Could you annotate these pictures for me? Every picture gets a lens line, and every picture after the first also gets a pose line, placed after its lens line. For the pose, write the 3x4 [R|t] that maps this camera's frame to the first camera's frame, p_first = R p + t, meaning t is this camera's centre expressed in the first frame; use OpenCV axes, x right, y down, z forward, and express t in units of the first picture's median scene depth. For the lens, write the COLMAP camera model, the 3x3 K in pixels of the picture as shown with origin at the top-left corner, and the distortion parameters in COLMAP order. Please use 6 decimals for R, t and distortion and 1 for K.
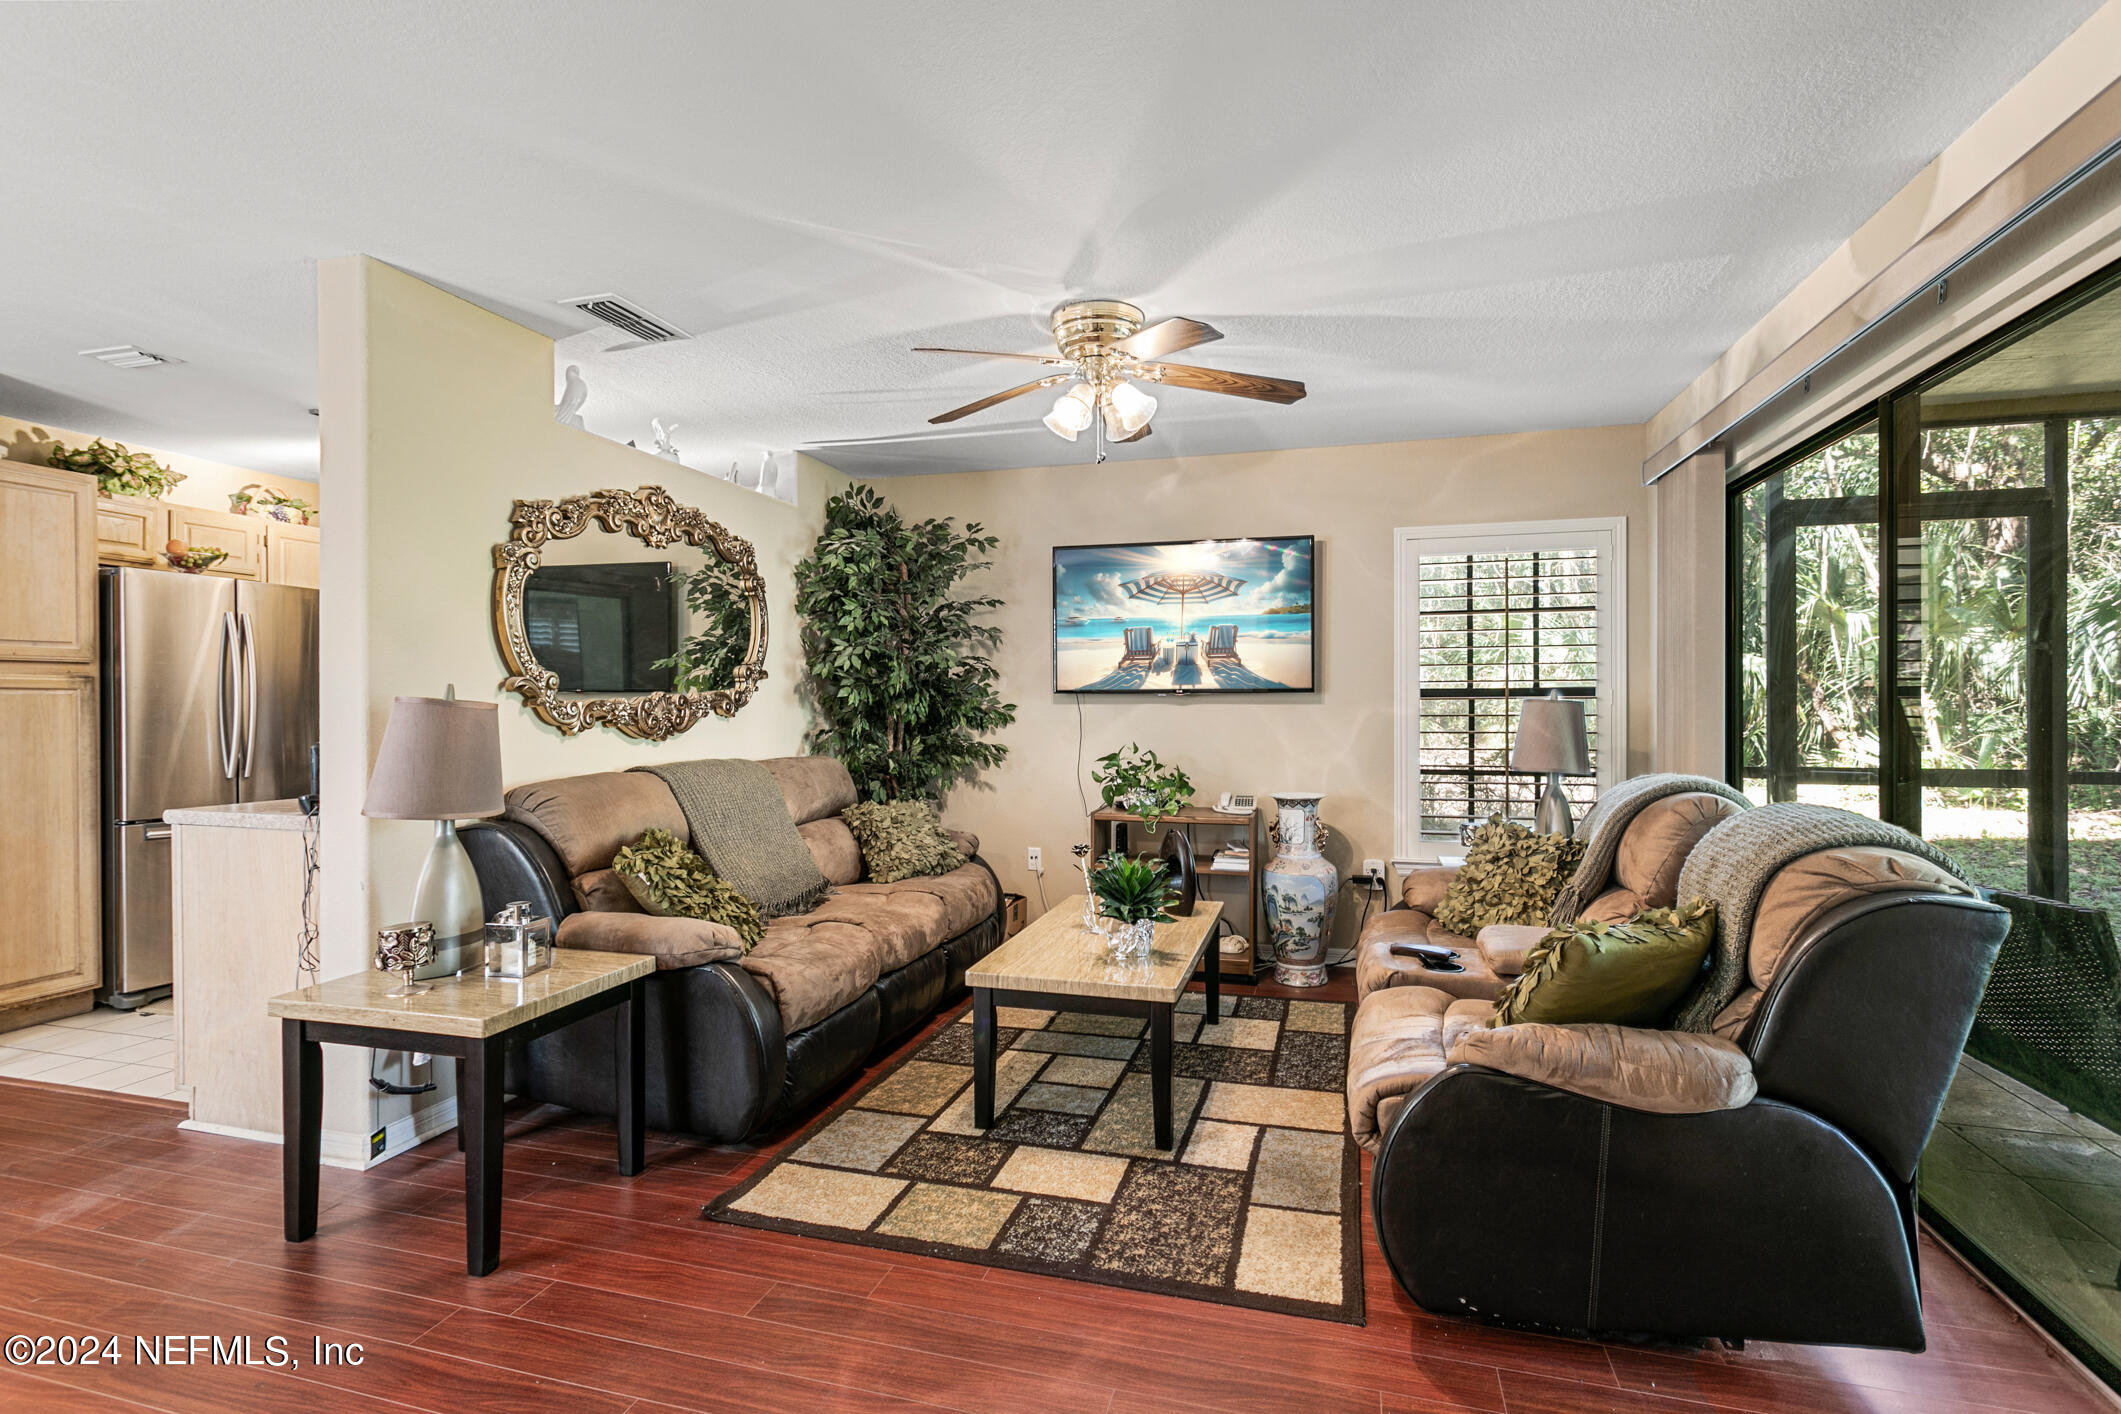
lens RADIAL K [[992.9, 0, 1072.7], [0, 992.9, 702.7], [0, 0, 1]] dist [-0.004453, 0.002414]
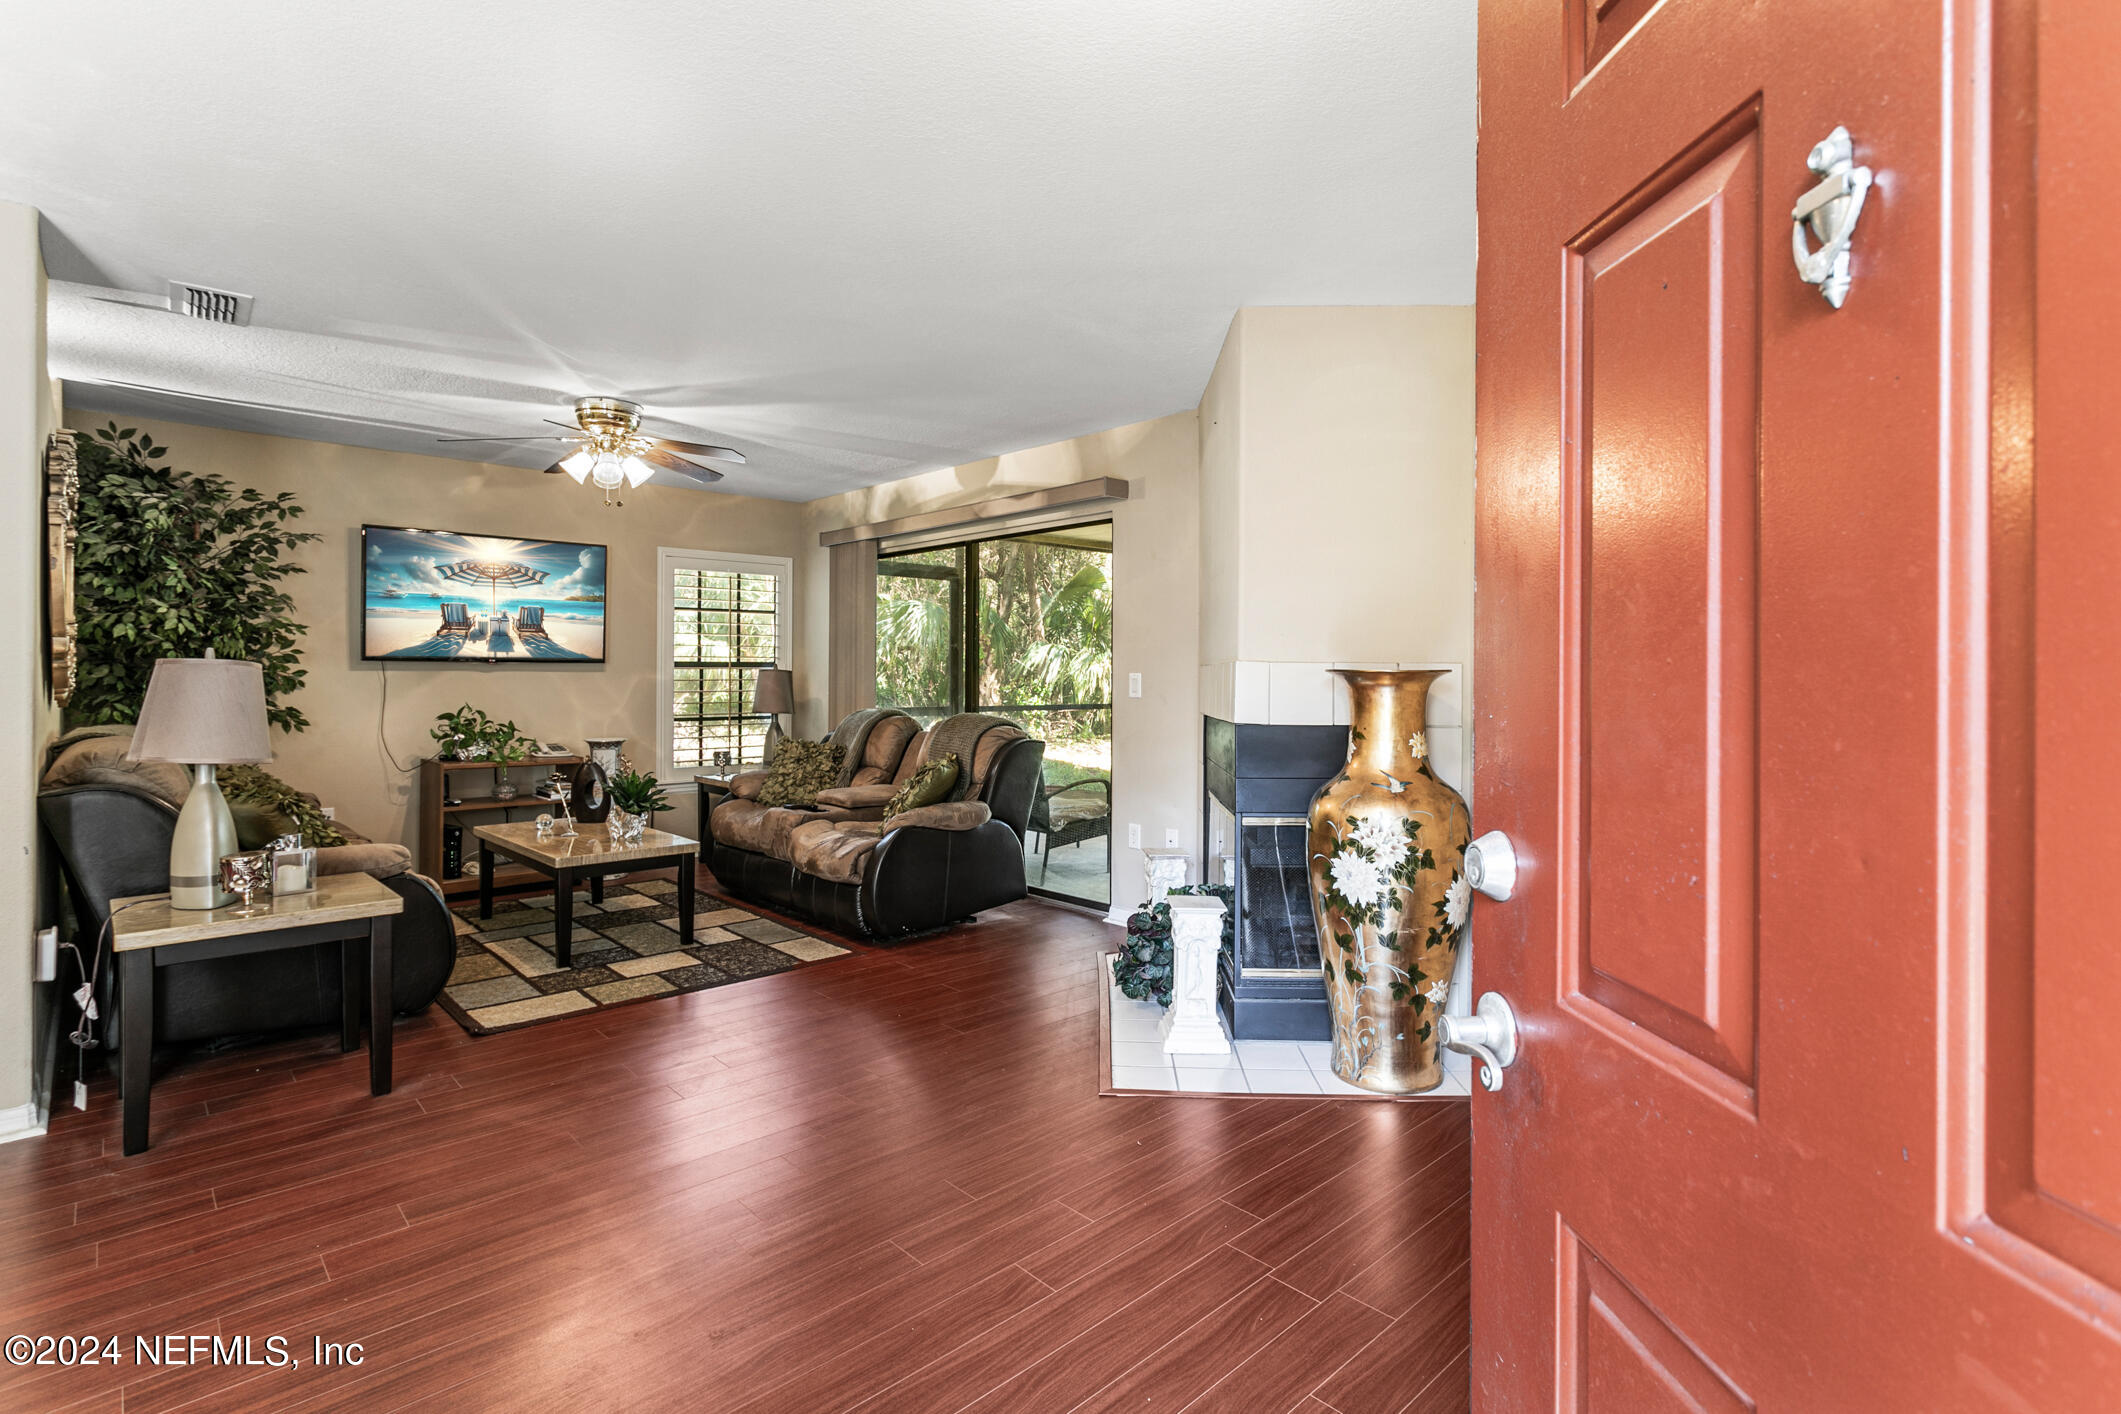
lens RADIAL K [[992.9, 0, 1059.6], [0, 992.9, 671.2], [0, 0, 1]] dist [-0.004453, 0.002414]
pose [[0.521957, 0.006037, 0.852950, -0.826661], [-0.005796, 0.999977, -0.003531, 0.003746], [-0.852952, -0.003100, 0.521980, -0.309263]]
